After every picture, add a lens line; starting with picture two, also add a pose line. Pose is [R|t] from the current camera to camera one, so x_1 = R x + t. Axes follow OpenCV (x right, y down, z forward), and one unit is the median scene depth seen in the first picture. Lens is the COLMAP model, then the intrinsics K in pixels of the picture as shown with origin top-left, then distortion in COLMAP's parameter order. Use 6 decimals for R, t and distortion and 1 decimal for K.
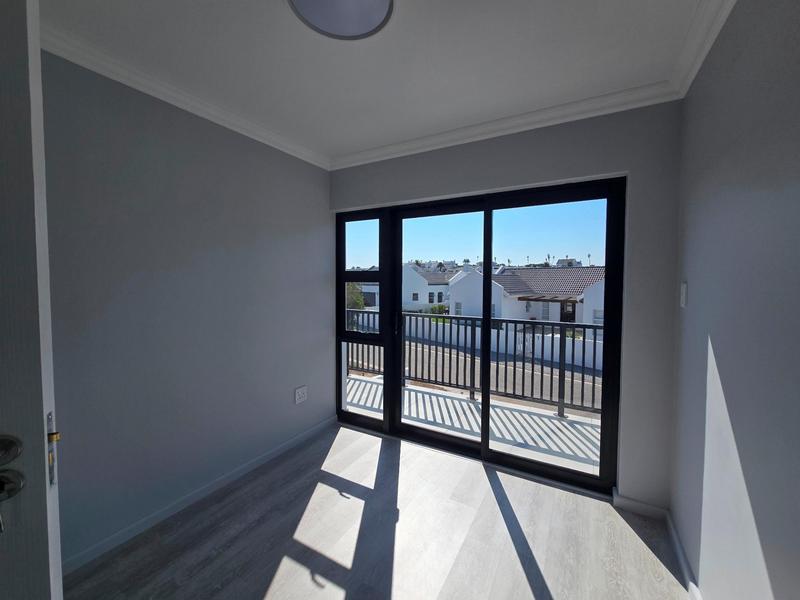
lens RADIAL K [[327.0, 0, 397.2], [0, 327.0, 303.6], [0, 0, 1]] dist [-0.006579, -0.000379]
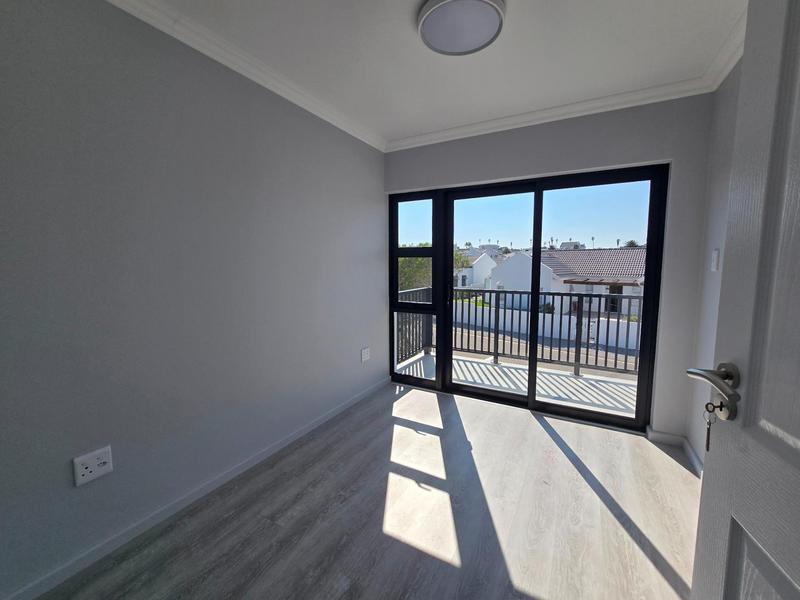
lens RADIAL K [[327.0, 0, 395.7], [0, 327.0, 300.7], [0, 0, 1]] dist [-0.006579, -0.000379]
pose [[0.999993, -0.000065, -0.003657, -0.184994], [0.000212, 0.999184, 0.040390, 0.040804], [0.003651, -0.040391, 0.999177, -0.130463]]
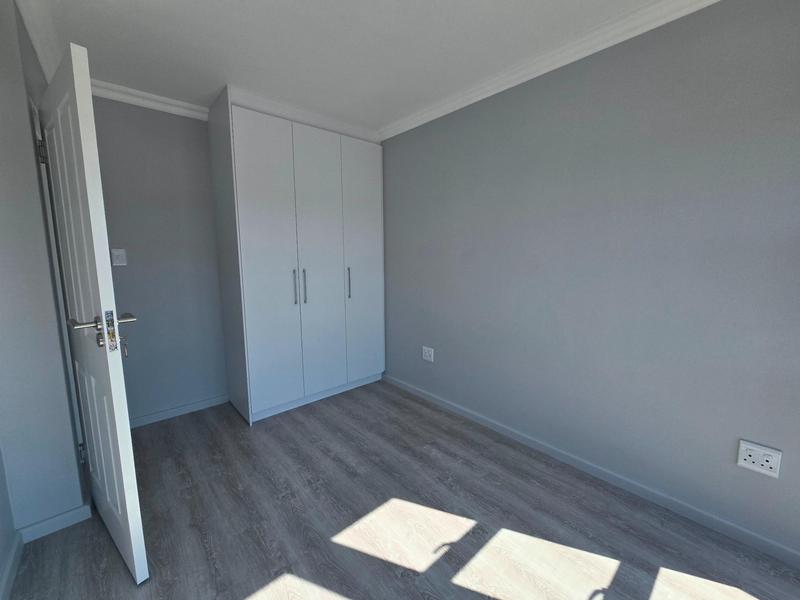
lens RADIAL K [[327.0, 0, 404.2], [0, 327.0, 296.1], [0, 0, 1]] dist [-0.006579, -0.000379]
pose [[-0.323036, 0.121257, -0.938586, 0.333073], [-0.061575, 0.986964, 0.148699, -0.019353], [0.944381, 0.105828, -0.311358, 0.595336]]
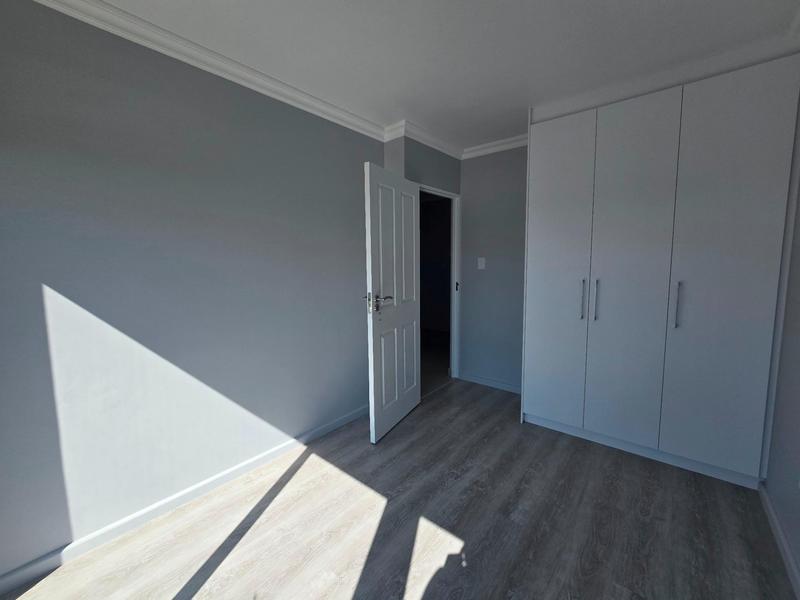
lens RADIAL K [[327.0, 0, 401.6], [0, 327.0, 299.7], [0, 0, 1]] dist [-0.006579, -0.000379]
pose [[-0.981519, -0.017630, 0.190551, -0.160090], [0.018300, 0.982536, 0.185168, -0.046800], [-0.190488, 0.185233, -0.964056, 0.877420]]
